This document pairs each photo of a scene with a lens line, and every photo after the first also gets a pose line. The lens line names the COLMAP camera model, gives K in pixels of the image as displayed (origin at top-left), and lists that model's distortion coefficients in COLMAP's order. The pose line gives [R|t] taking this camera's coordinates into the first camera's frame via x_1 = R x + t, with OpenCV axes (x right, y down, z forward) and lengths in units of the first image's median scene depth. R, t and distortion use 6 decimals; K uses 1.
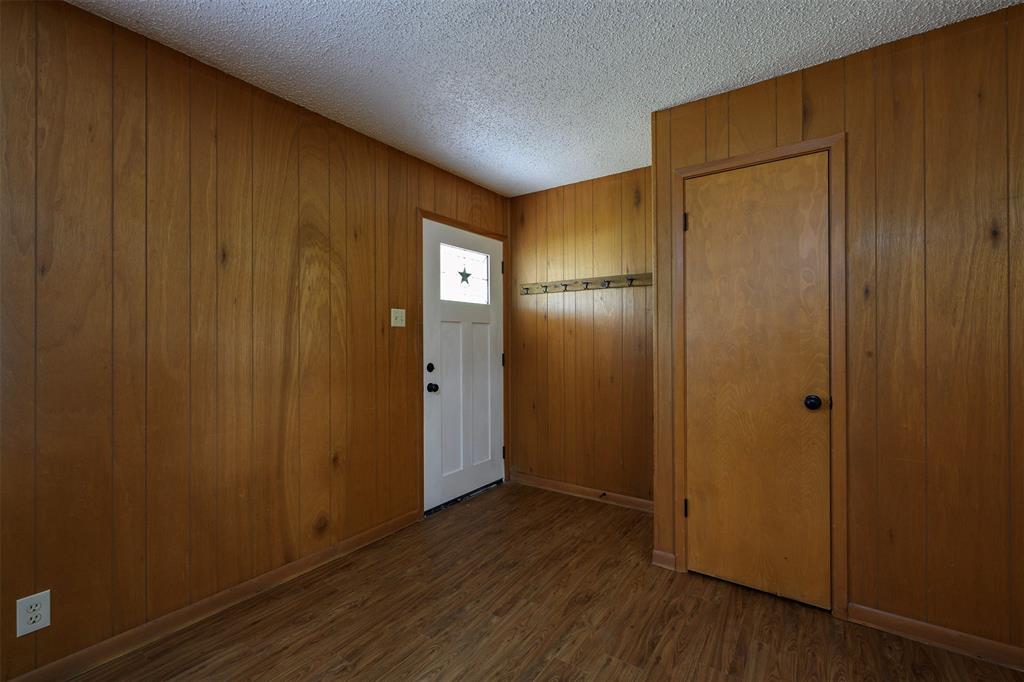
lens RADIAL K [[443.2, 0, 512.1], [0, 443.2, 335.8], [0, 0, 1]] dist [-0.000874, -0.000159]
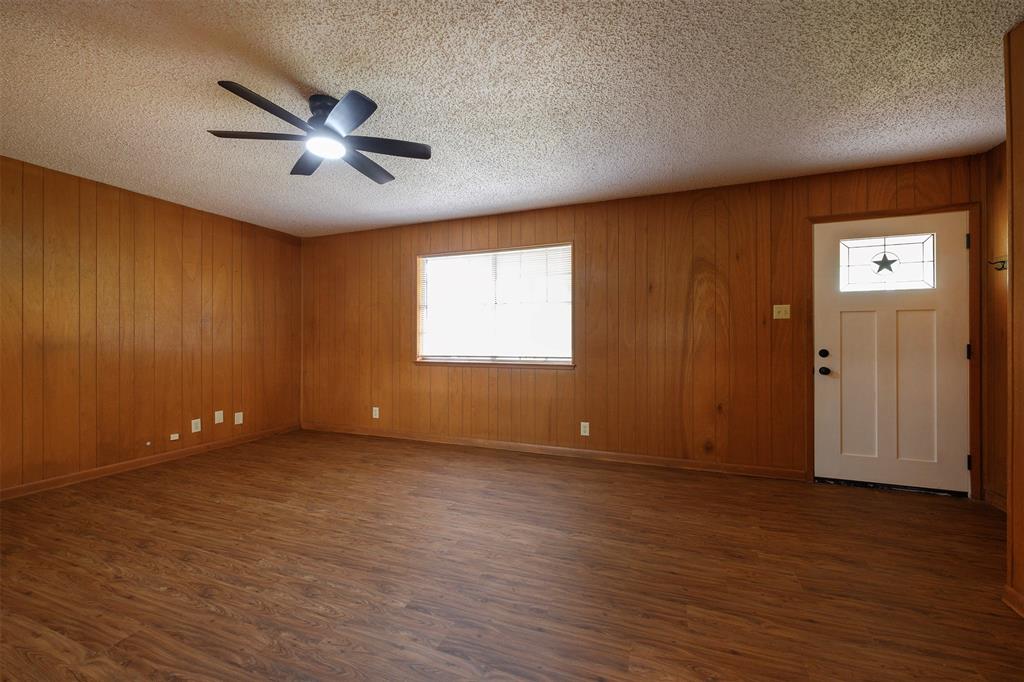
lens RADIAL K [[408.9, 0, 513.0], [0, 408.9, 337.8], [0, 0, 1]] dist [-0.003140, 0.000021]
pose [[0.242485, -0.002246, -0.970153, 0.763902], [0.009917, 0.999951, 0.000164, 0.028258], [0.970104, -0.009661, 0.242496, -0.032280]]
